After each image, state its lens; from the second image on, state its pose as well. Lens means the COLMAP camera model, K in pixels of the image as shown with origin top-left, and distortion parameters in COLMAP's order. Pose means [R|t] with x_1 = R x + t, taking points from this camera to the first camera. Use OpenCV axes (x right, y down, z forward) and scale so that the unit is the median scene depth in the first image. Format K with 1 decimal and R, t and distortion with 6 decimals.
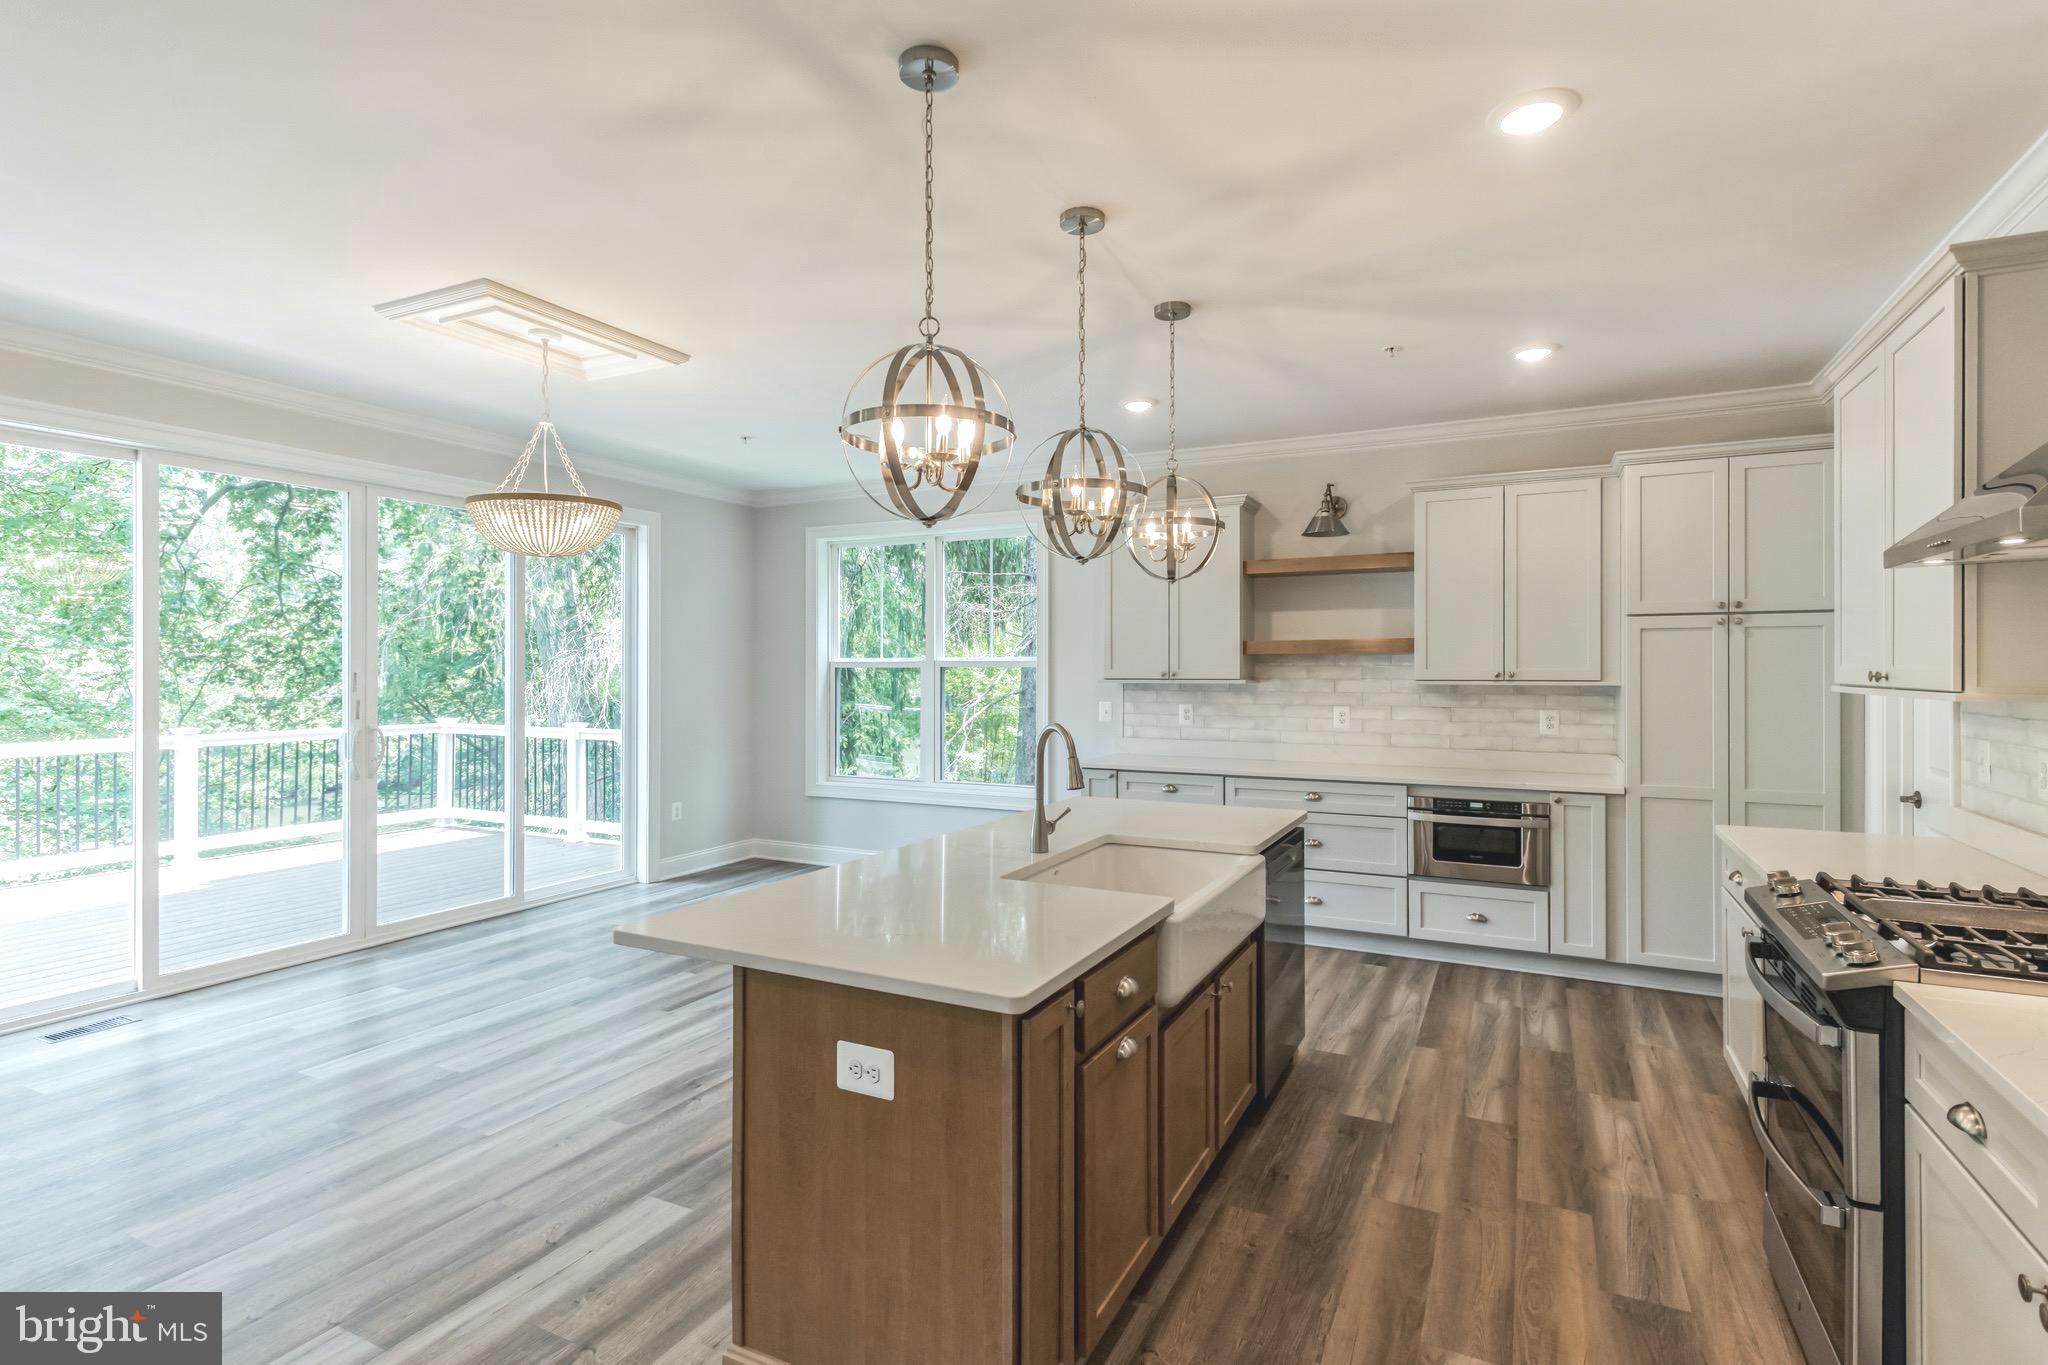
lens RADIAL K [[992.2, 0, 1024.0], [0, 992.2, 682.5], [0, 0, 1]] dist [0.032431, 0.000037]
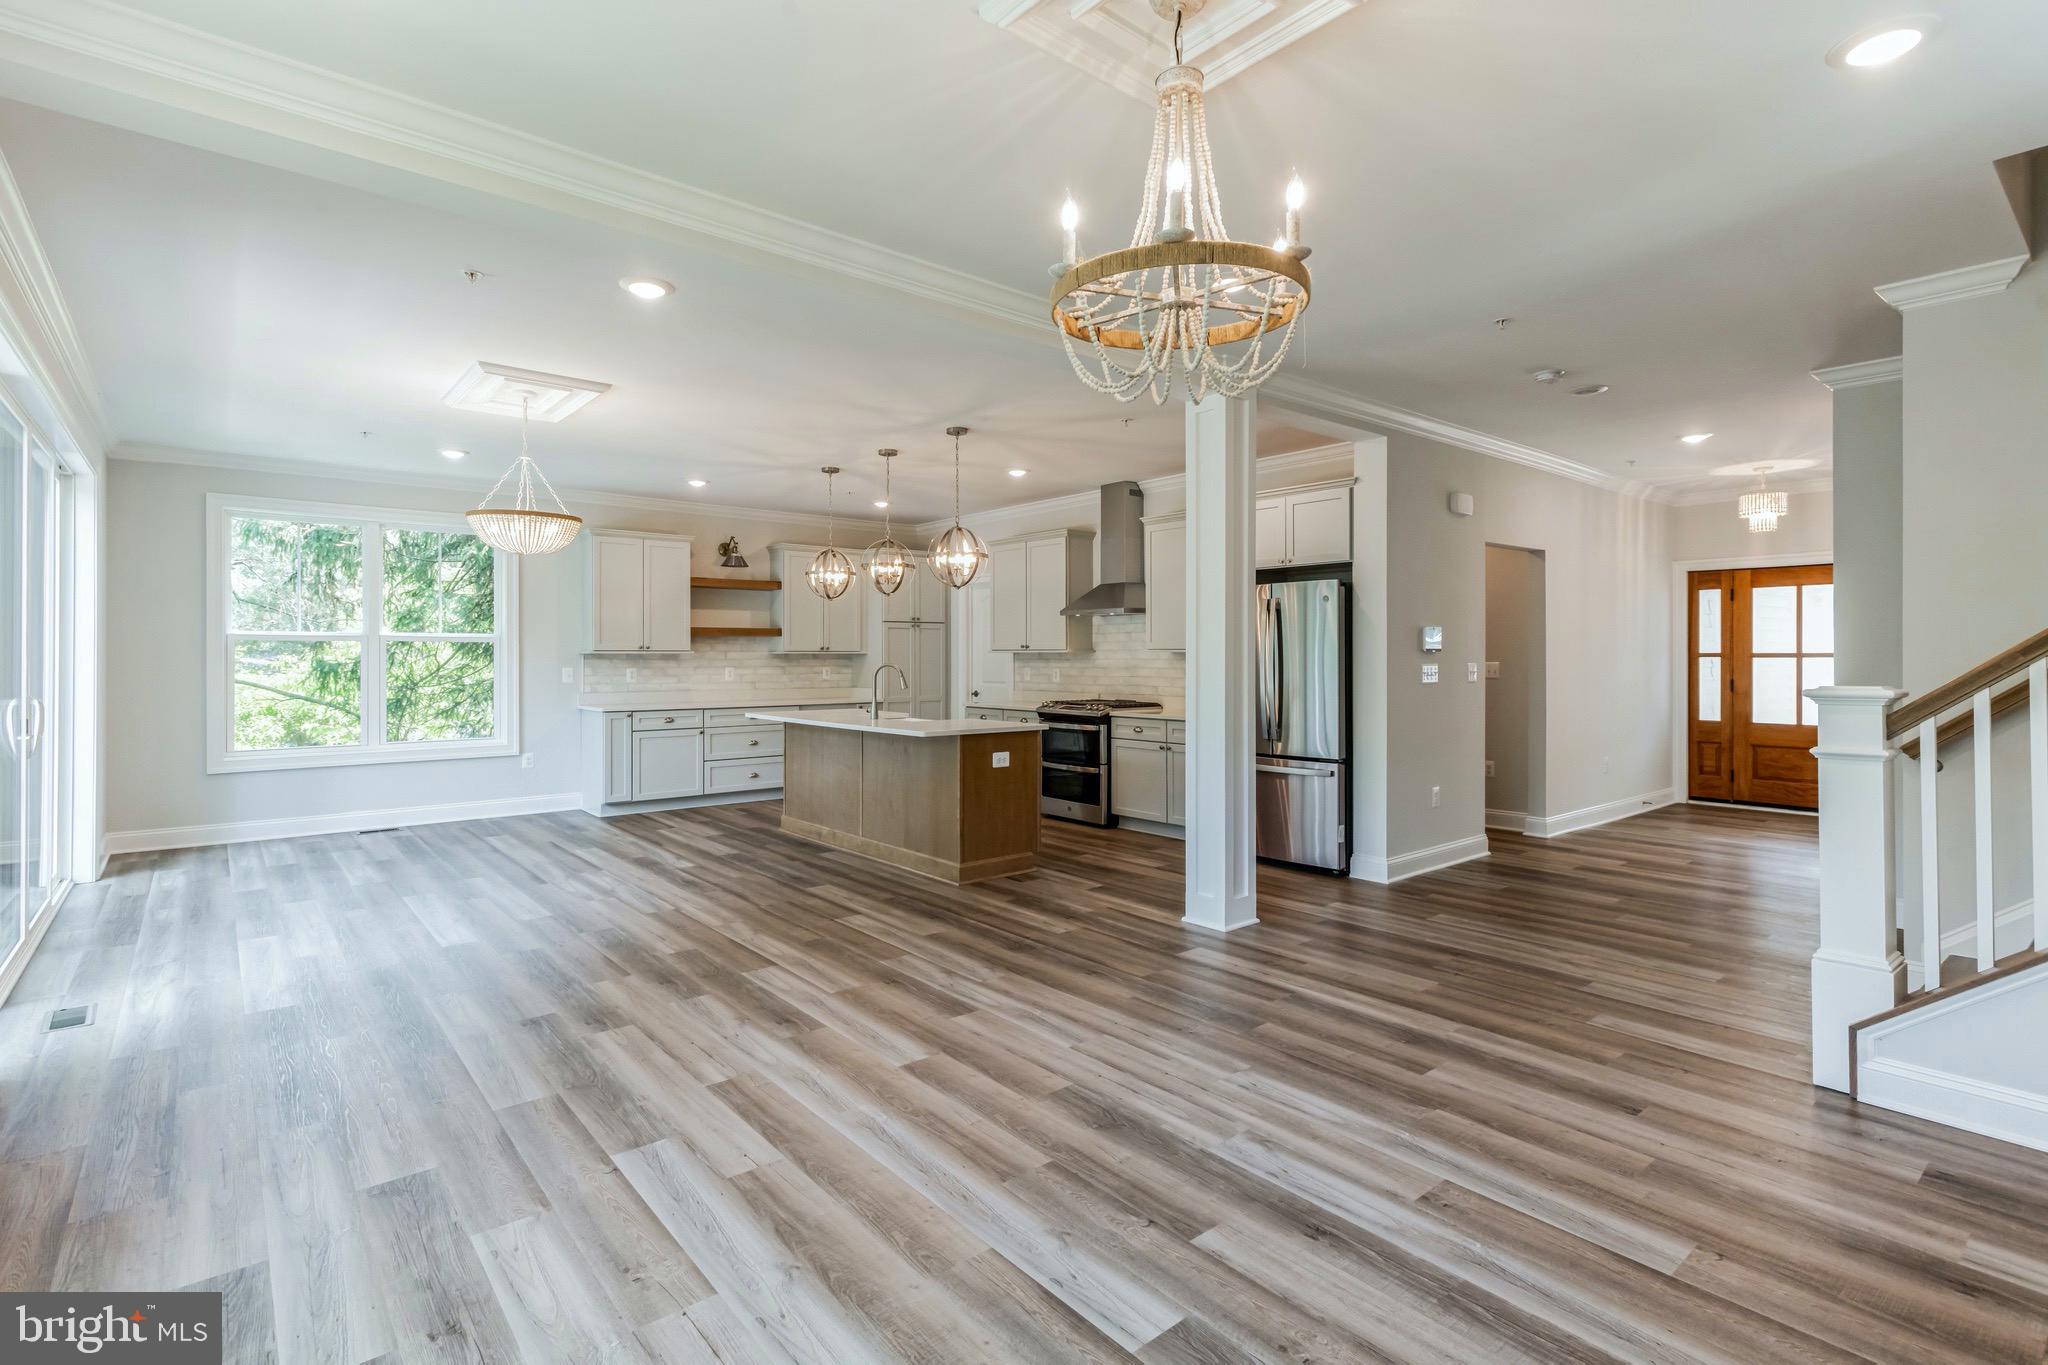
lens RADIAL K [[961.5, 0, 1028.5], [0, 961.5, 654.9], [0, 0, 1]] dist [0.000480, 0.000003]
pose [[0.399037, 0.003345, 0.916929, -1.287277], [0.012151, 0.999886, -0.008935, 0.031668], [-0.916854, 0.014707, 0.398951, -0.147577]]
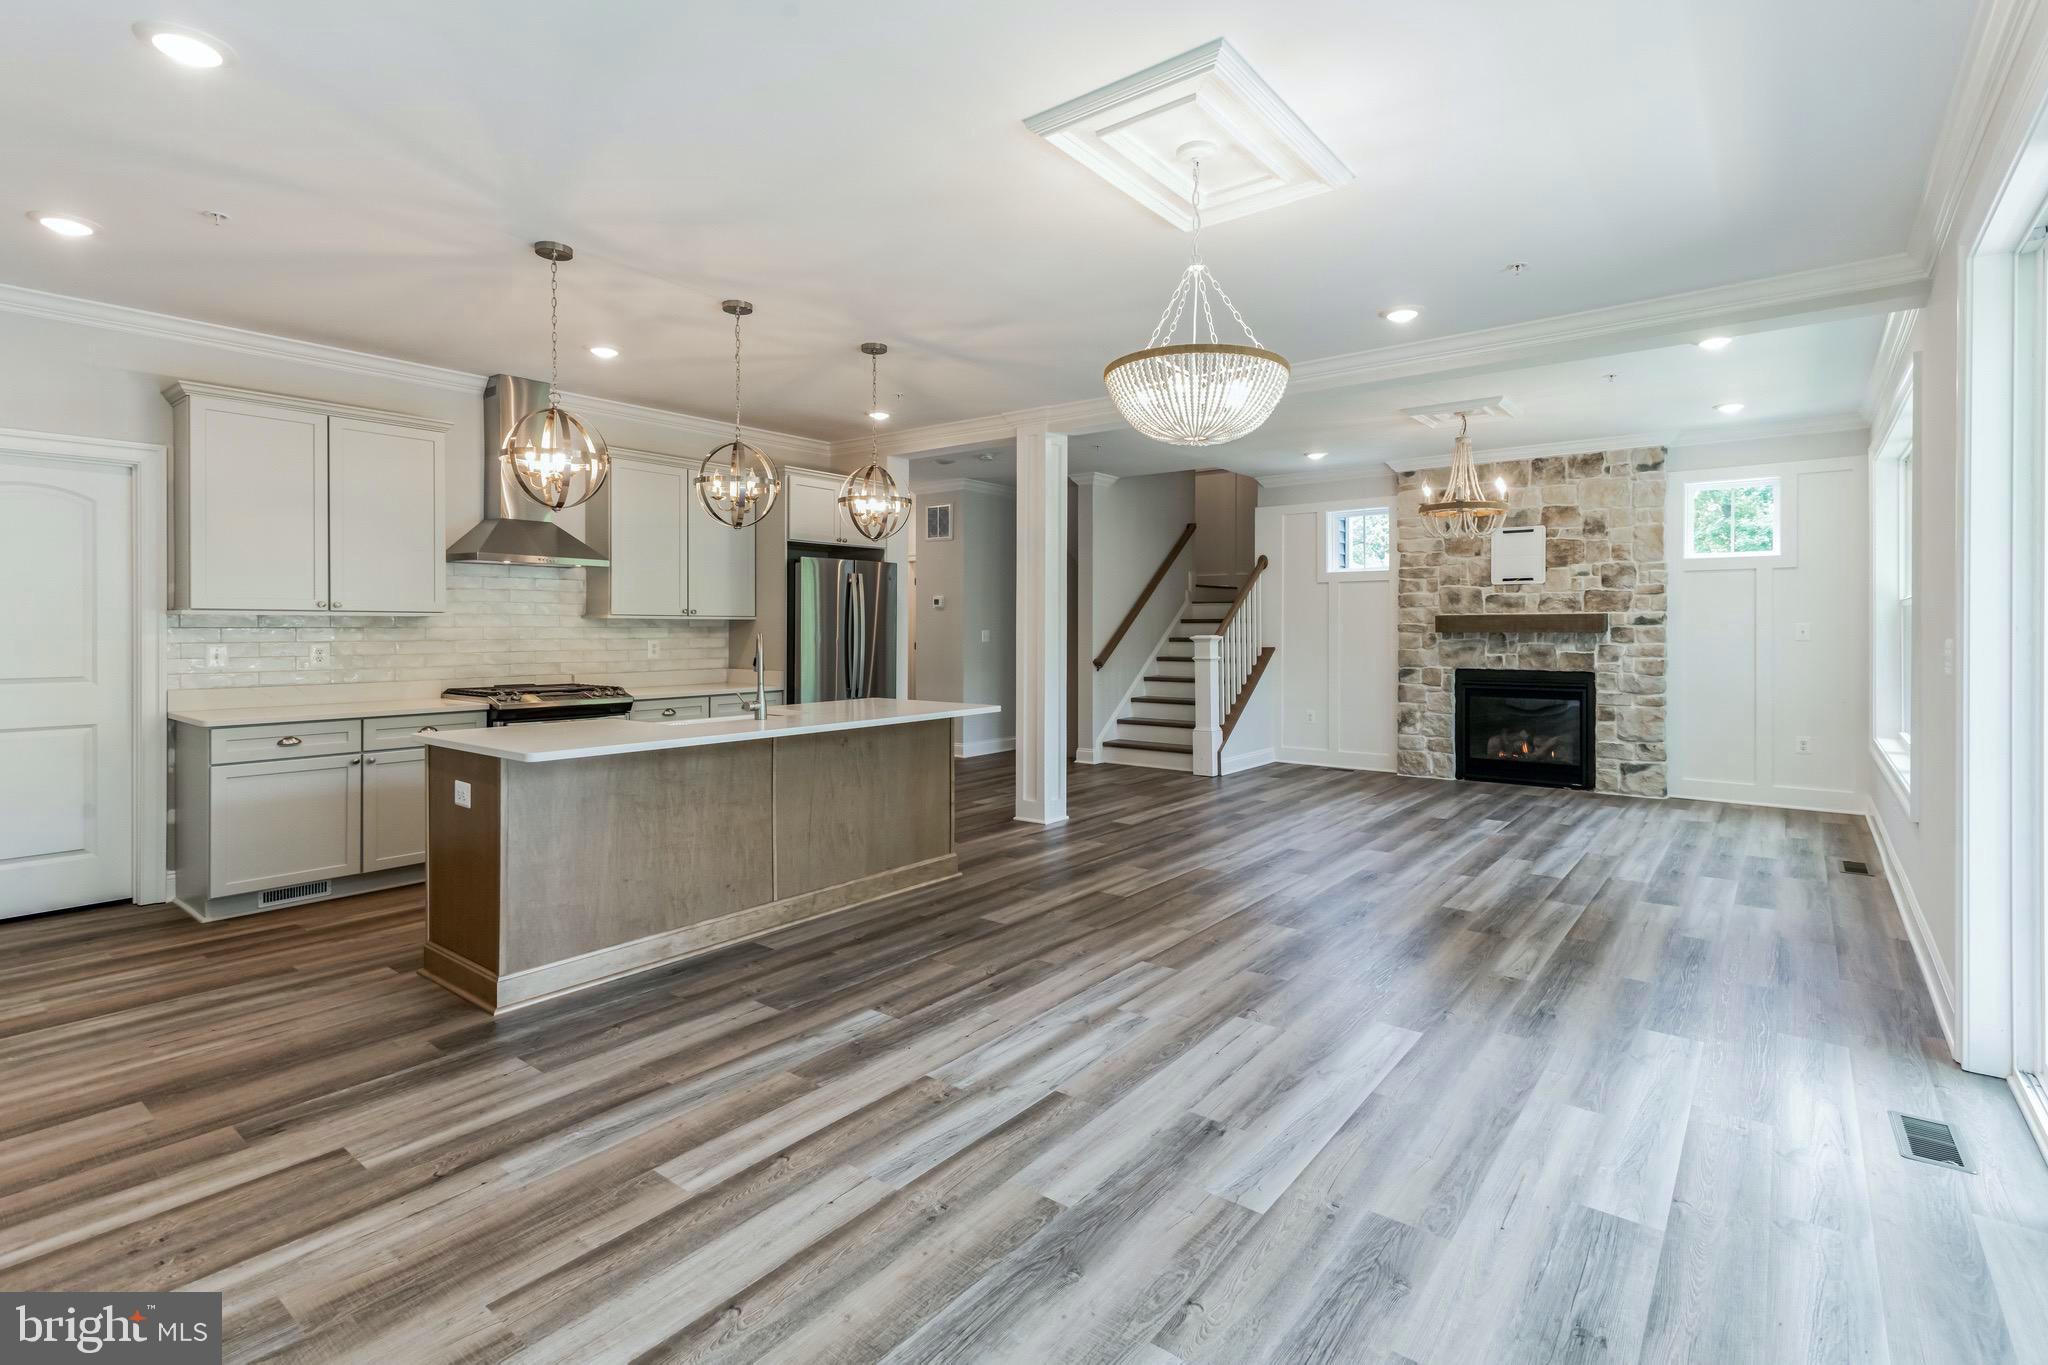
lens RADIAL K [[961.5, 0, 1028.5], [0, 961.5, 654.9], [0, 0, 1]] dist [0.000480, 0.000003]
pose [[-0.980855, -0.007760, 0.194582, -0.451476], [0.000321, 0.999140, 0.041467, 0.008588], [-0.194737, 0.040736, -0.980009, 1.594383]]
